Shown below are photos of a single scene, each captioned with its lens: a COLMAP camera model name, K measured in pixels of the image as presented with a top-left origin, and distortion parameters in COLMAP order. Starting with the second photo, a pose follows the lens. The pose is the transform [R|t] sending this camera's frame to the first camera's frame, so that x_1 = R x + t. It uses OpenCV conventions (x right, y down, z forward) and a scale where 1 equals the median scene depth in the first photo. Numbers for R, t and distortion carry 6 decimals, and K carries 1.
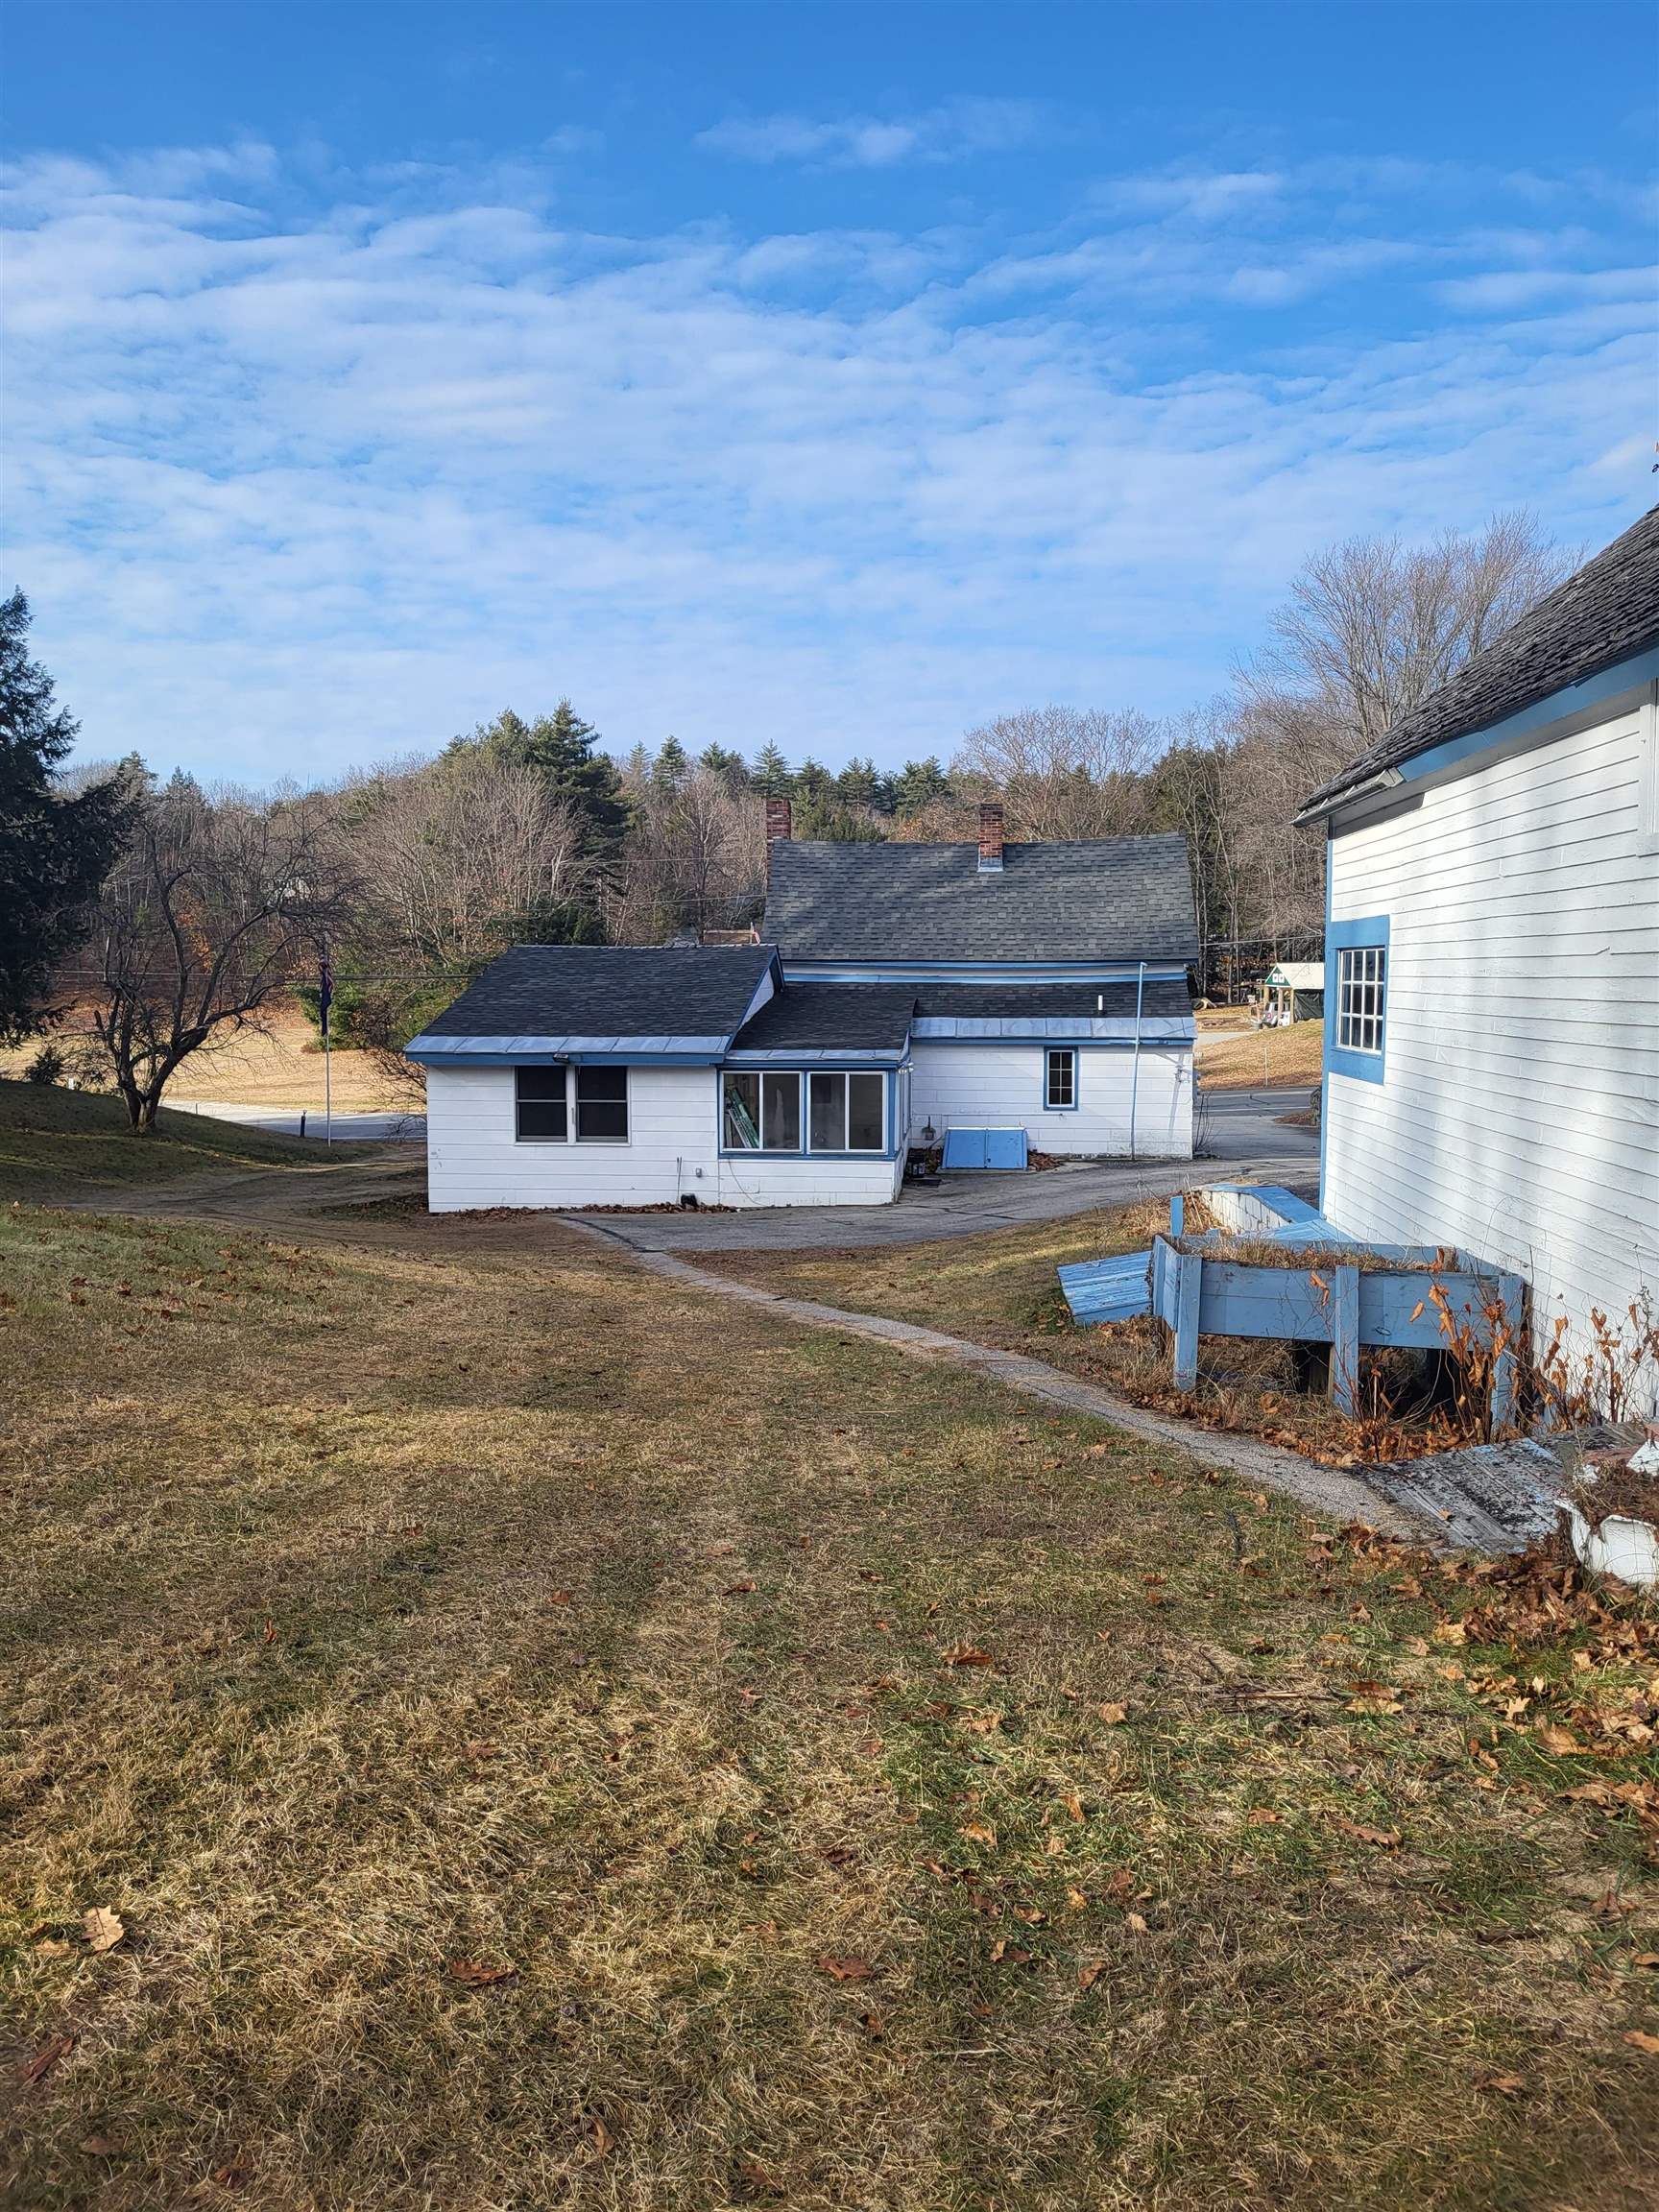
lens RADIAL K [[1671.2, 0, 804.2], [0, 1671.2, 1055.1], [0, 0, 1]] dist [0.058459, -0.041300]
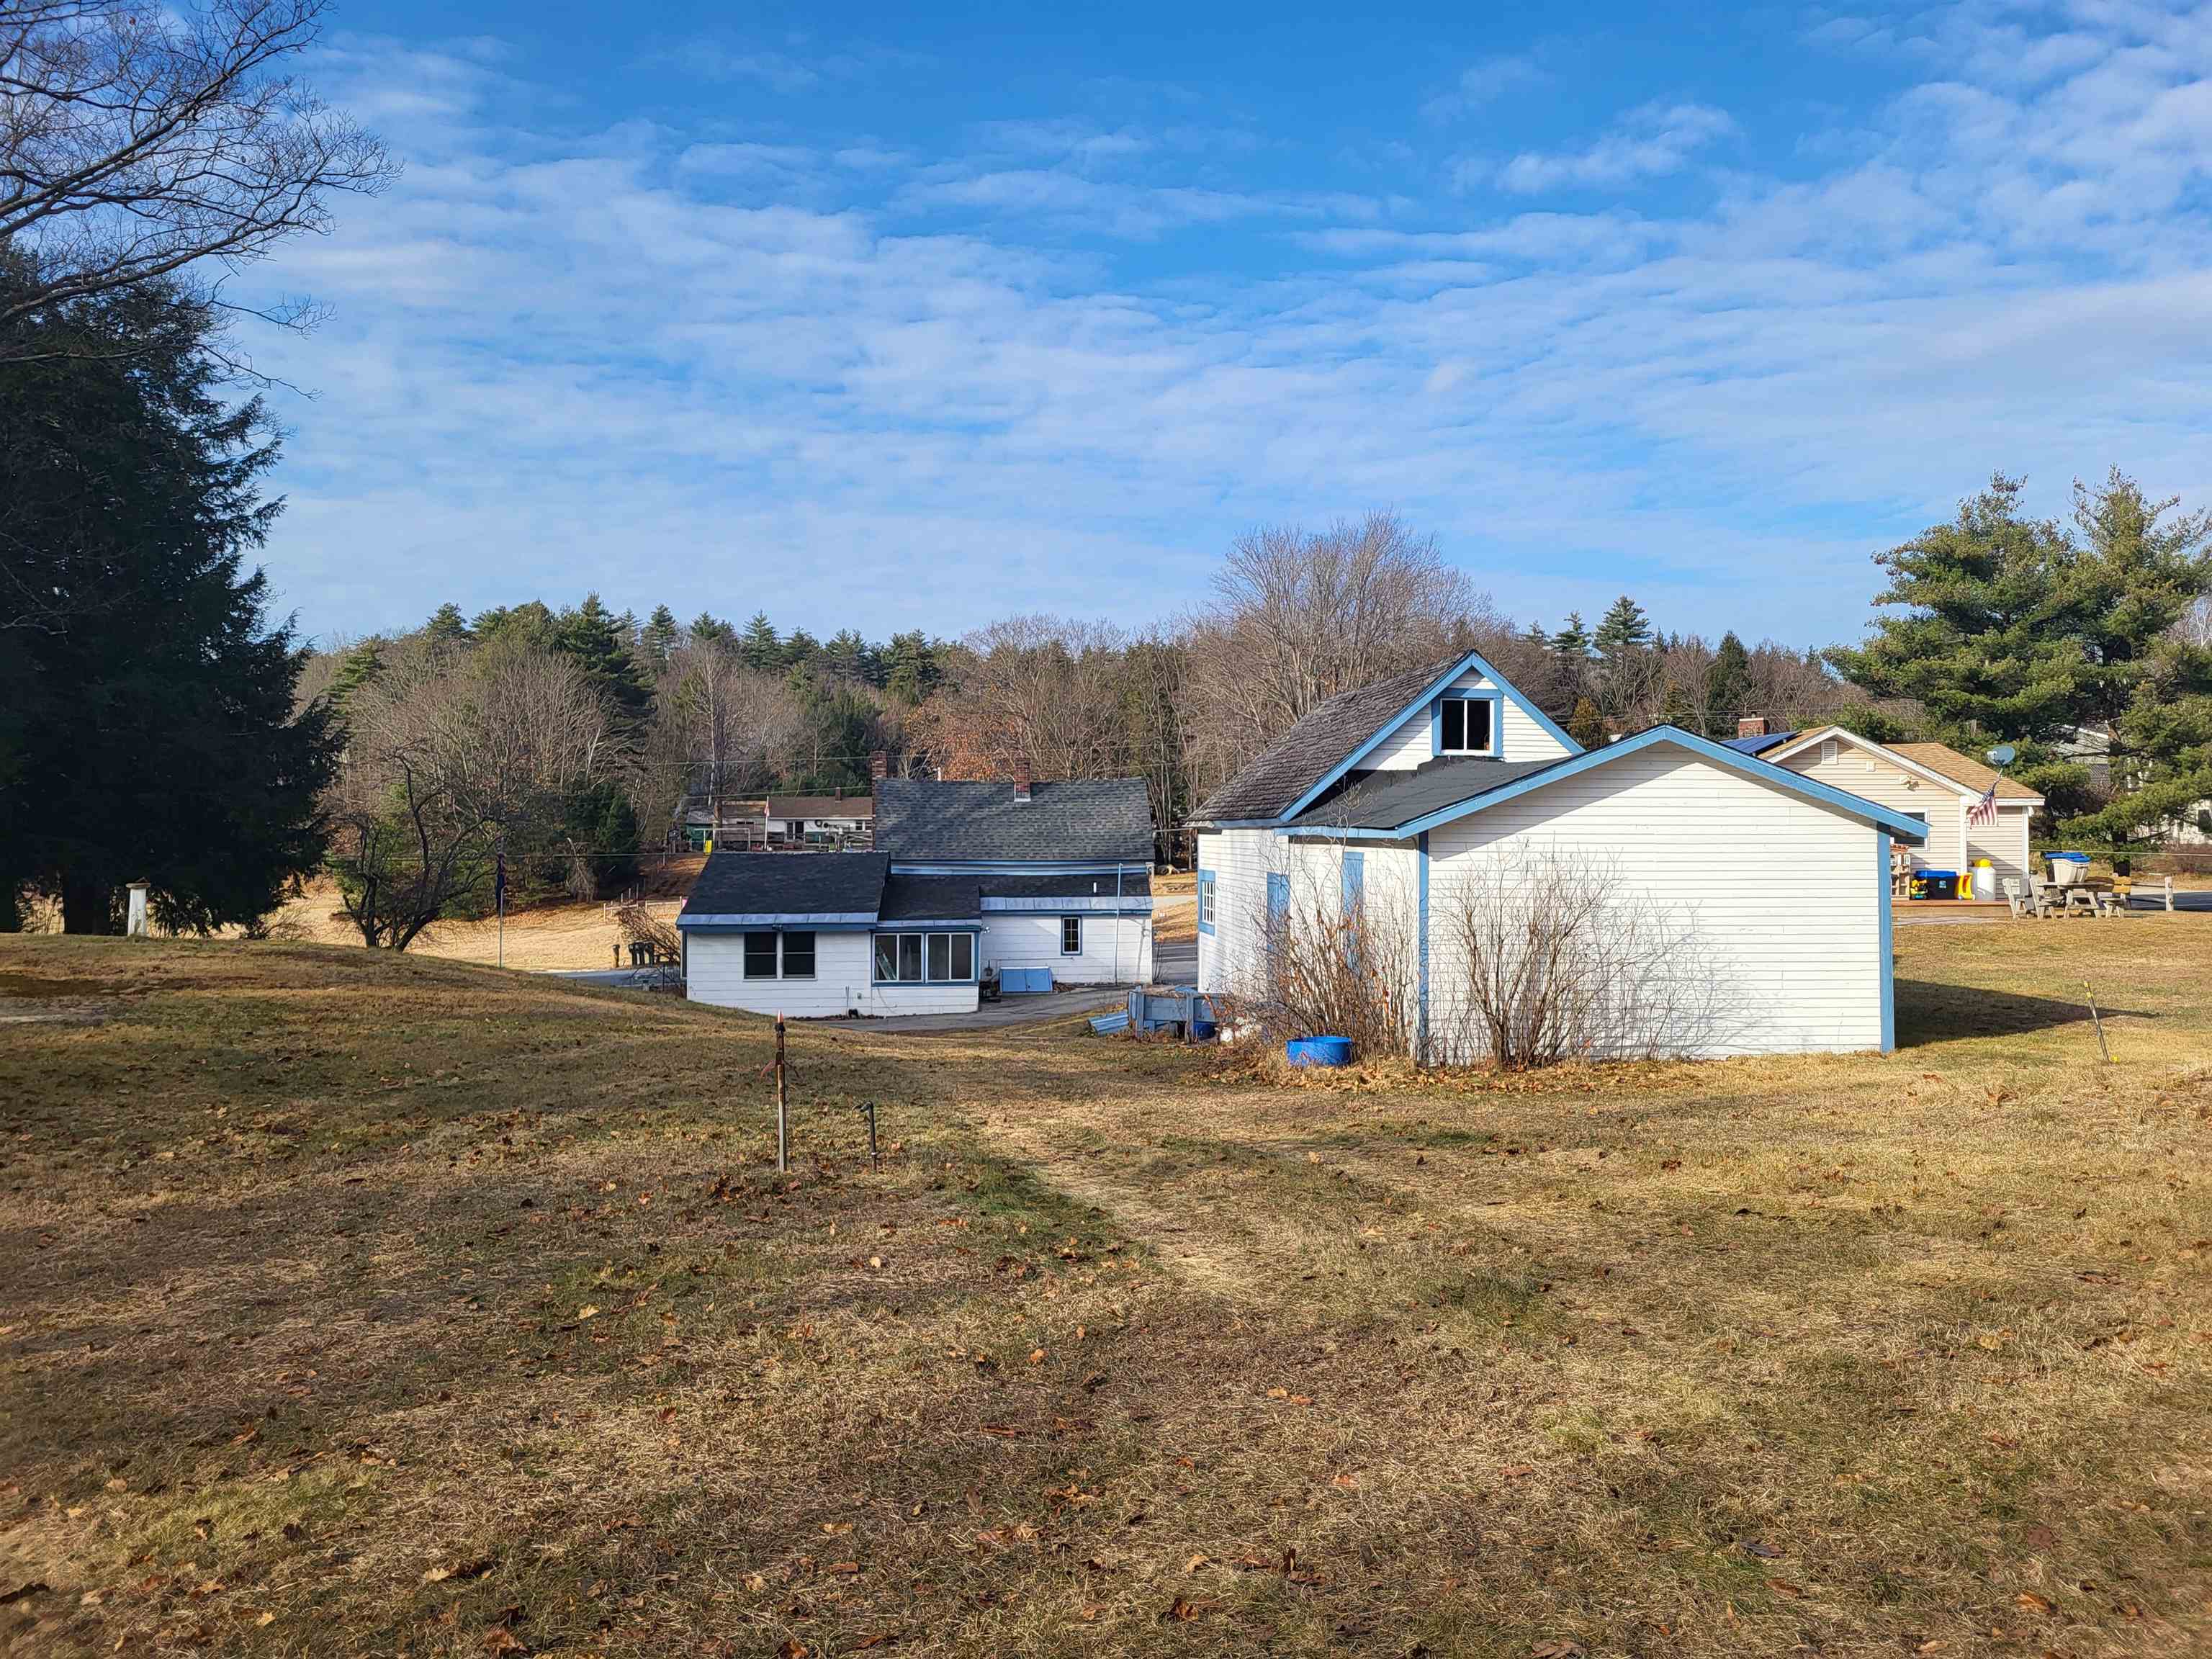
lens RADIAL K [[1671.2, 0, 1104.4], [0, 1671.2, 831.6], [0, 0, 1]] dist [0.058459, -0.041300]
pose [[0.981544, -0.001461, 0.191230, -0.120930], [0.010745, 0.998812, -0.047523, -0.008792], [-0.190934, 0.048700, 0.980394, -0.575120]]
